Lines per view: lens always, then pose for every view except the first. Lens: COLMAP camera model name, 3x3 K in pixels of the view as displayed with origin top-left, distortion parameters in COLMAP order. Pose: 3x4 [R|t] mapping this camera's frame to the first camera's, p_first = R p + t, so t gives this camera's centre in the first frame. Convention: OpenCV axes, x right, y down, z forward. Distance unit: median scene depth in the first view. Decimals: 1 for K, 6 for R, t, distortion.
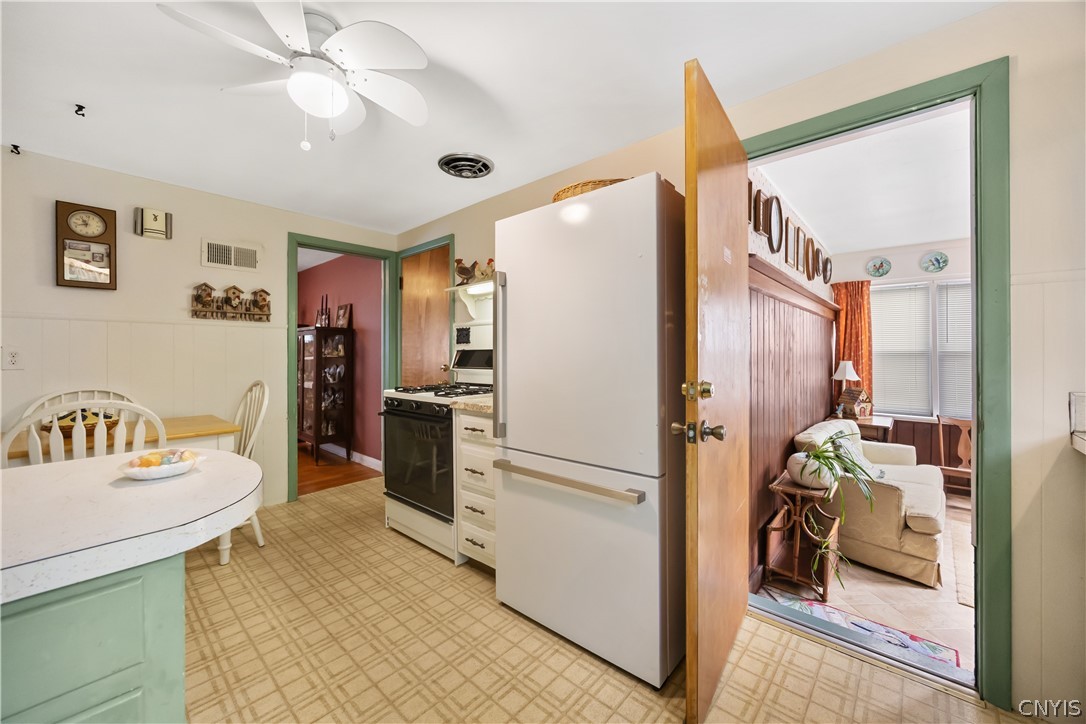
lens RADIAL K [[412.5, 0, 545.0], [0, 412.5, 354.3], [0, 0, 1]] dist [-0.001409, -0.000259]
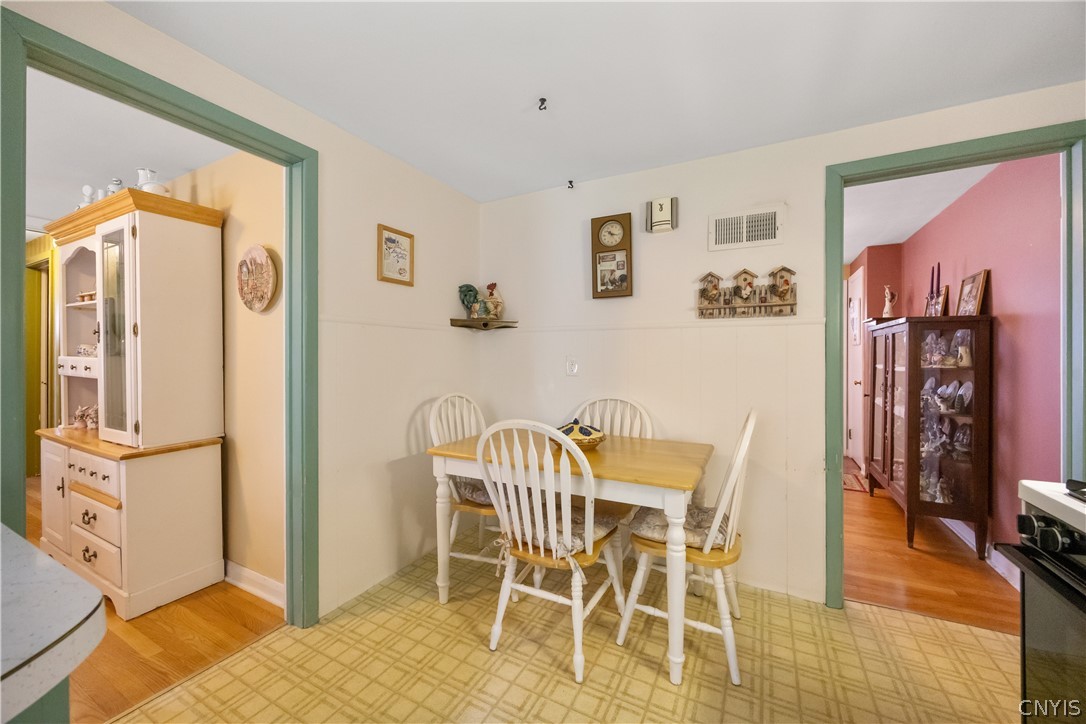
lens RADIAL K [[412.5, 0, 545.0], [0, 412.5, 354.3], [0, 0, 1]] dist [-0.001409, -0.000259]
pose [[0.241078, -0.002624, -0.970502, -0.138009], [-0.002491, 0.999991, -0.003322, -0.014240], [0.970502, 0.003219, 0.241070, 0.483232]]
